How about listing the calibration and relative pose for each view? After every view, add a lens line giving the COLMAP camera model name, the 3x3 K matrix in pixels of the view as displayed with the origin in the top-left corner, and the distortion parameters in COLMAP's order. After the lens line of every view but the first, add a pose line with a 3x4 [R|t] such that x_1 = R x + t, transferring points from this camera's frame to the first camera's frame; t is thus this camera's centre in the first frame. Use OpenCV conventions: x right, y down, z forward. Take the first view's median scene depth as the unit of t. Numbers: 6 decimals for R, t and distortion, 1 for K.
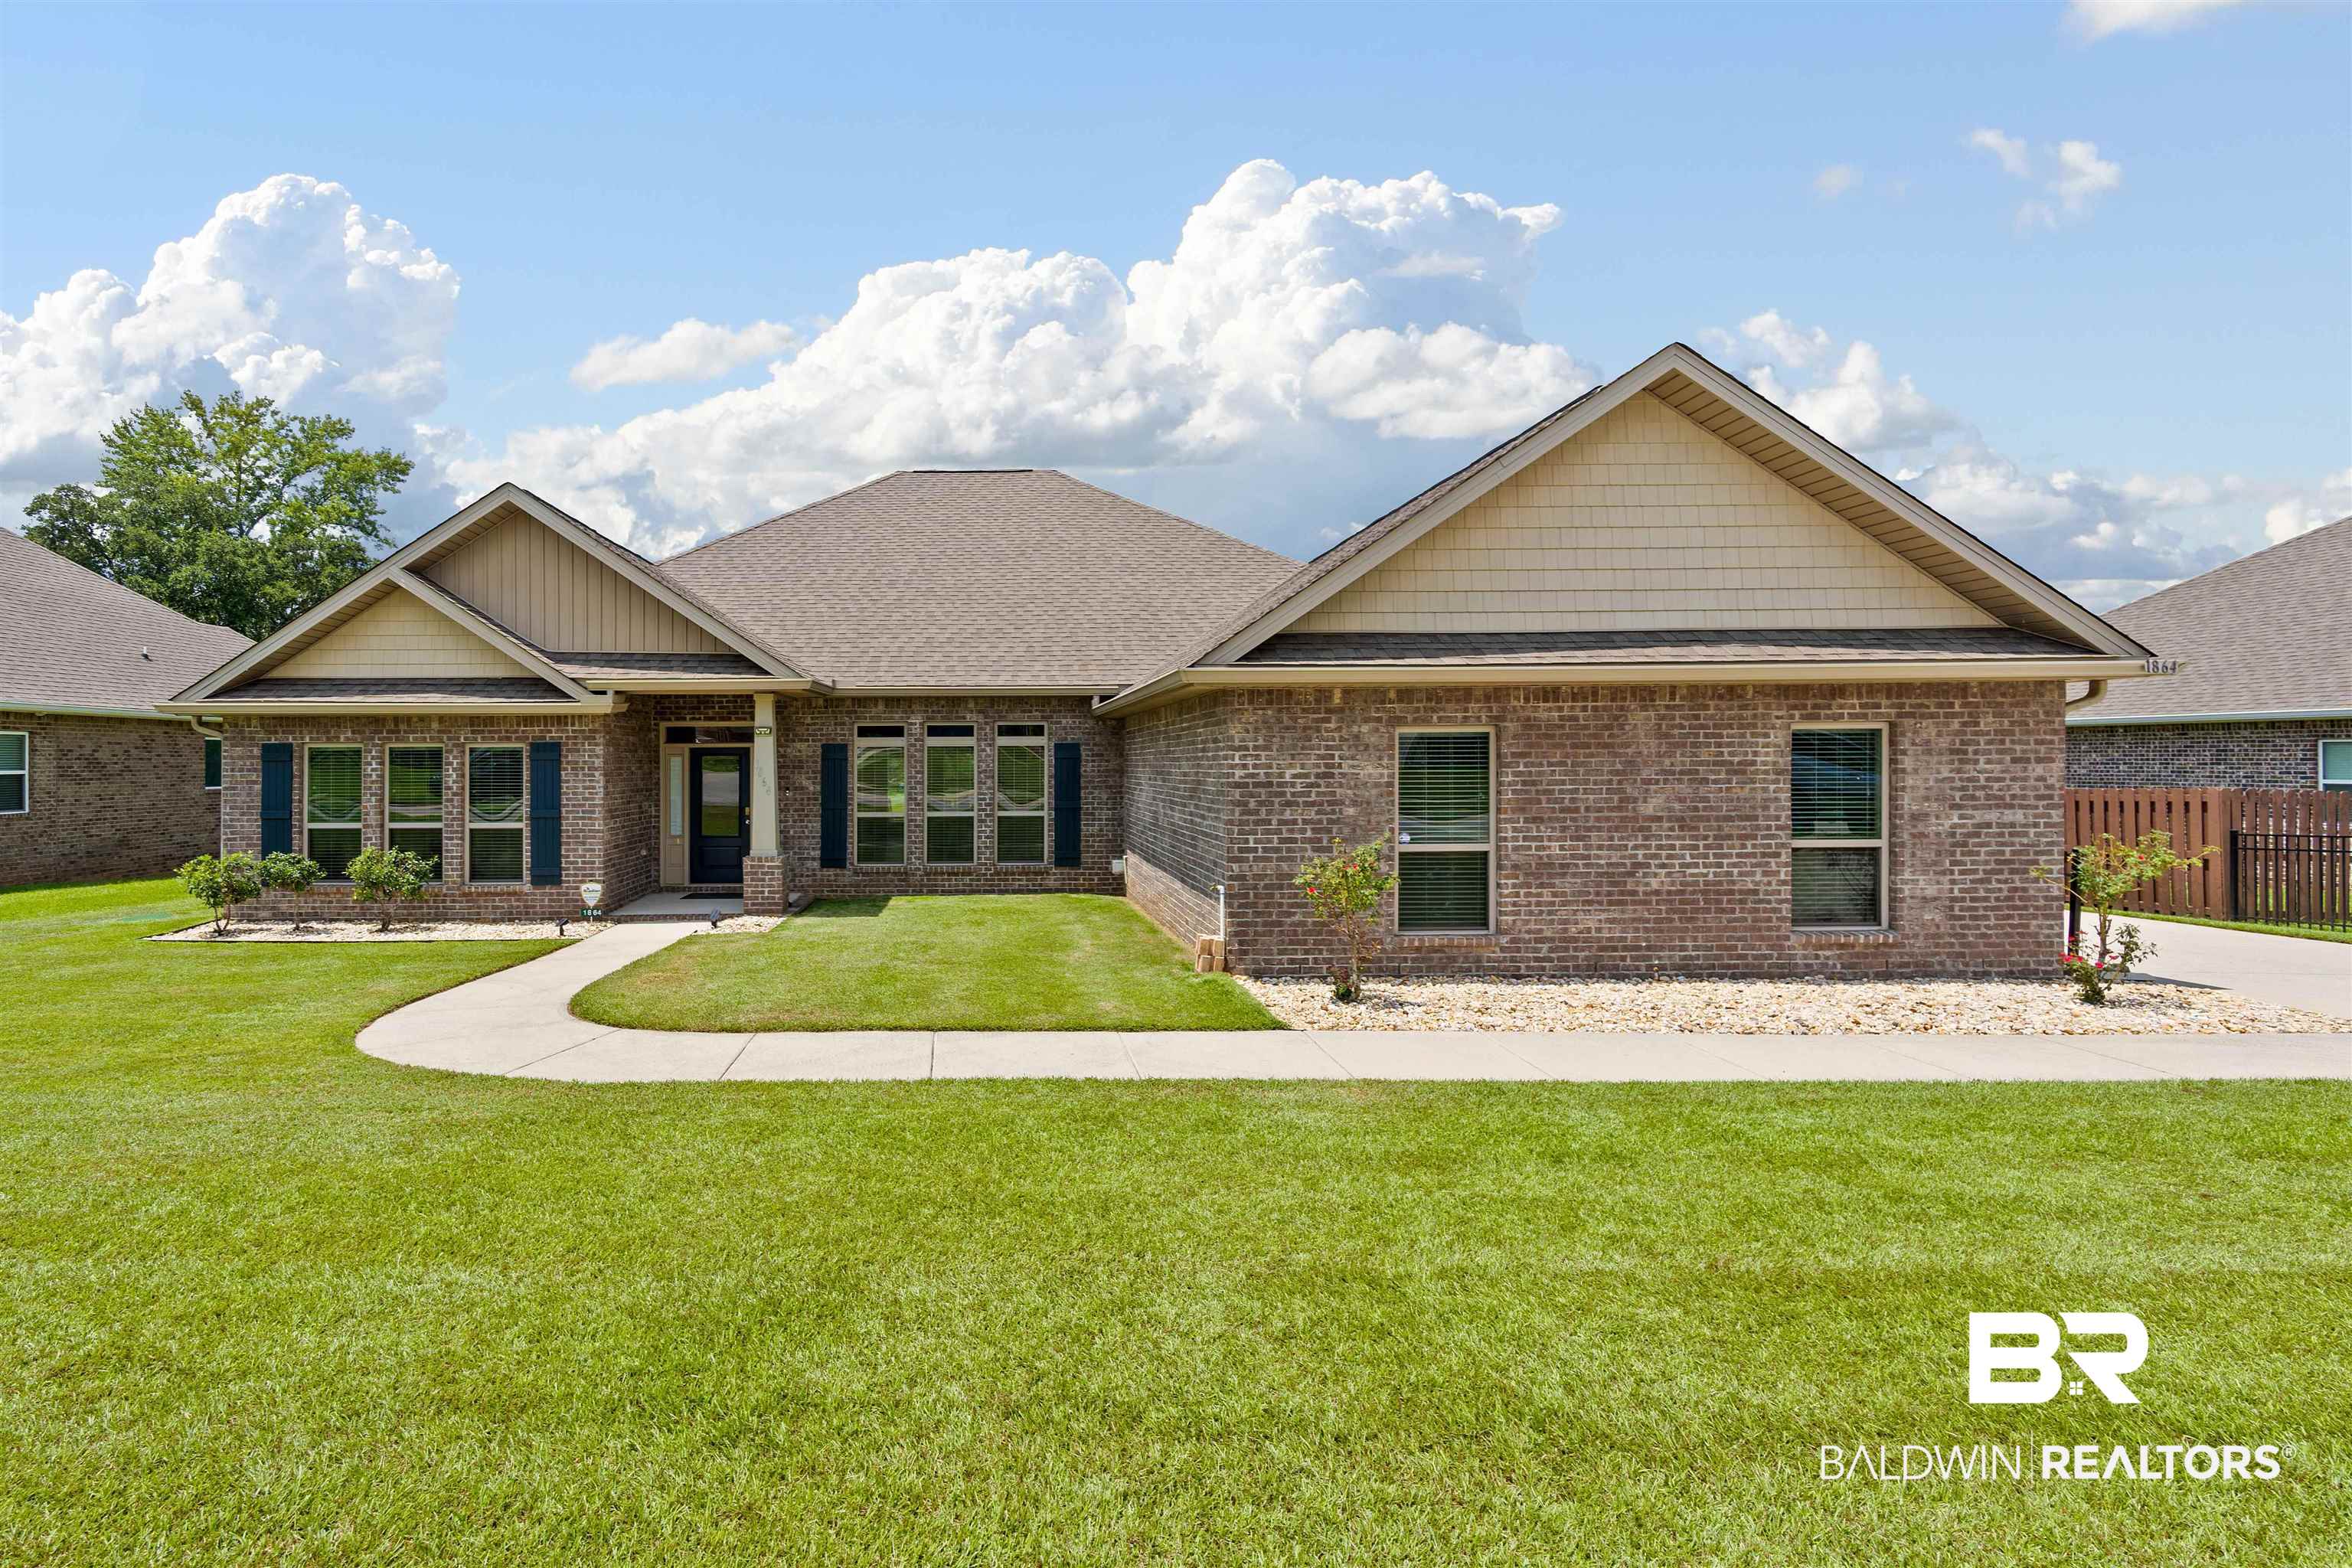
lens RADIAL K [[1107.2, 0, 1001.6], [0, 1107.2, 768.2], [0, 0, 1]] dist [0.000500, 0.000057]
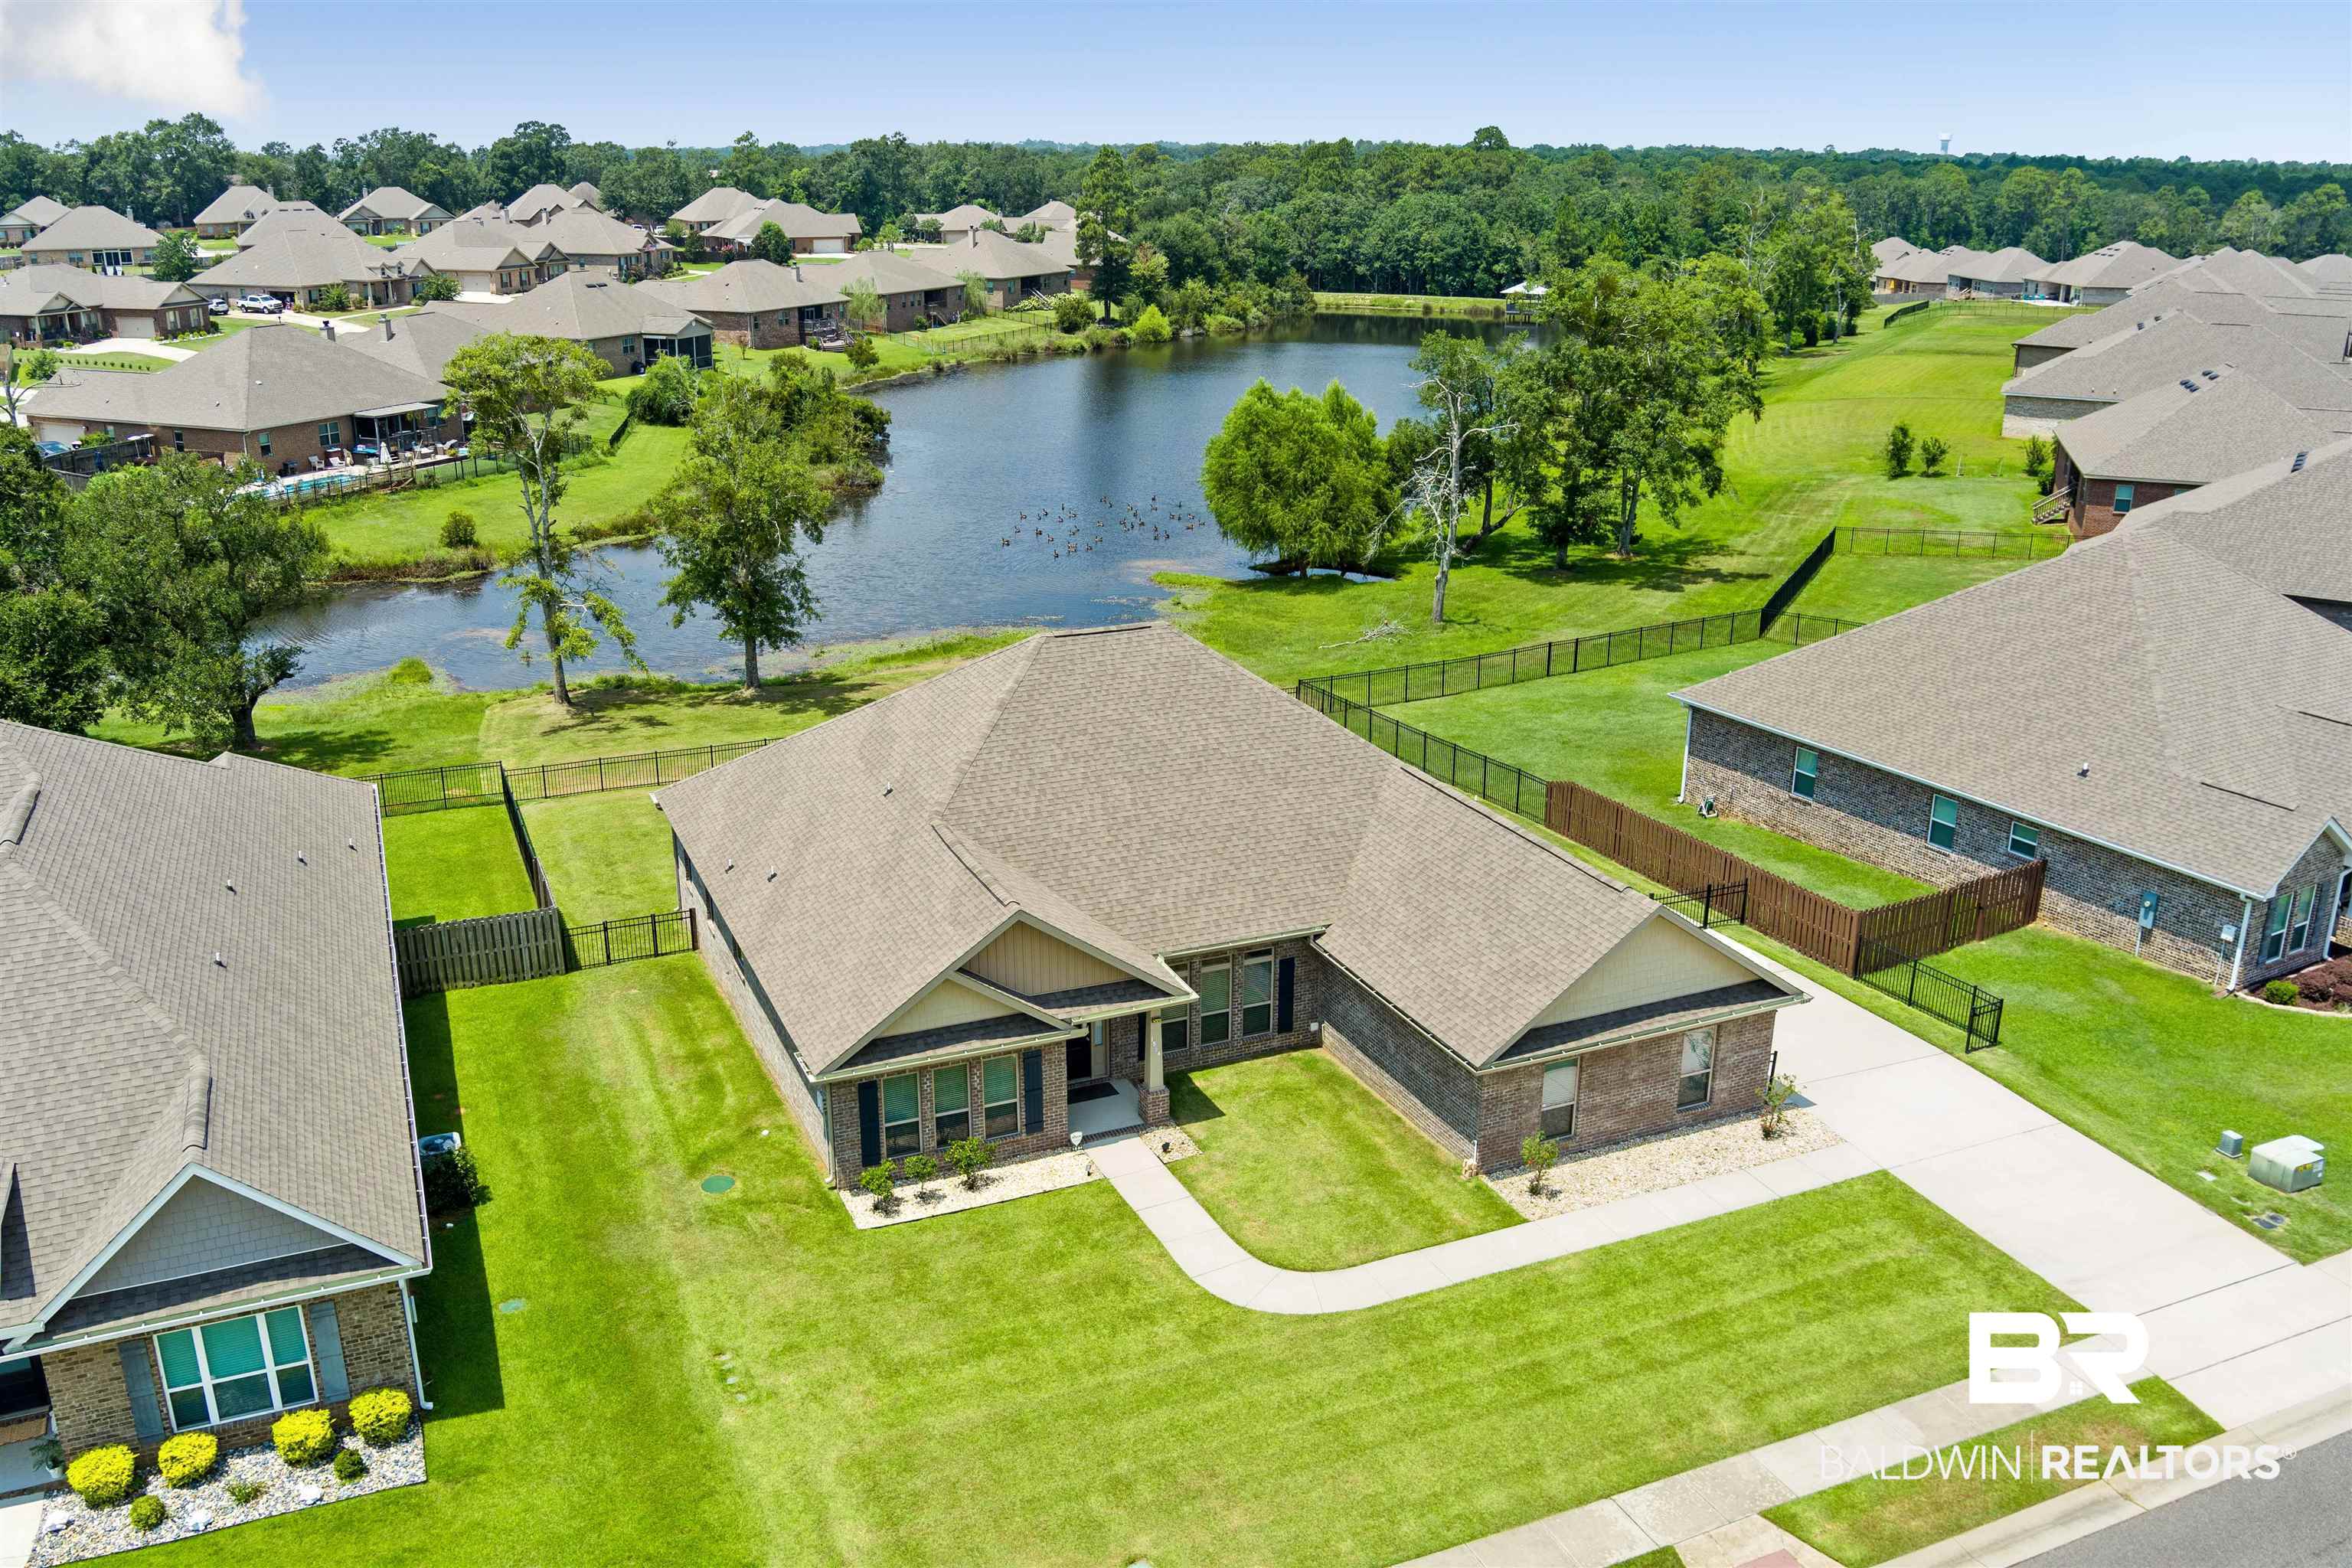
lens RADIAL K [[1848.7, 0, 1174.7], [0, 1848.7, 786.6], [0, 0, 1]] dist [-0.053179, 0.005210]
pose [[0.918123, -0.114495, 0.379395, -1.700882], [-0.003696, 0.954839, 0.297099, -1.672870], [-0.396278, -0.274176, 0.876237, -1.827704]]
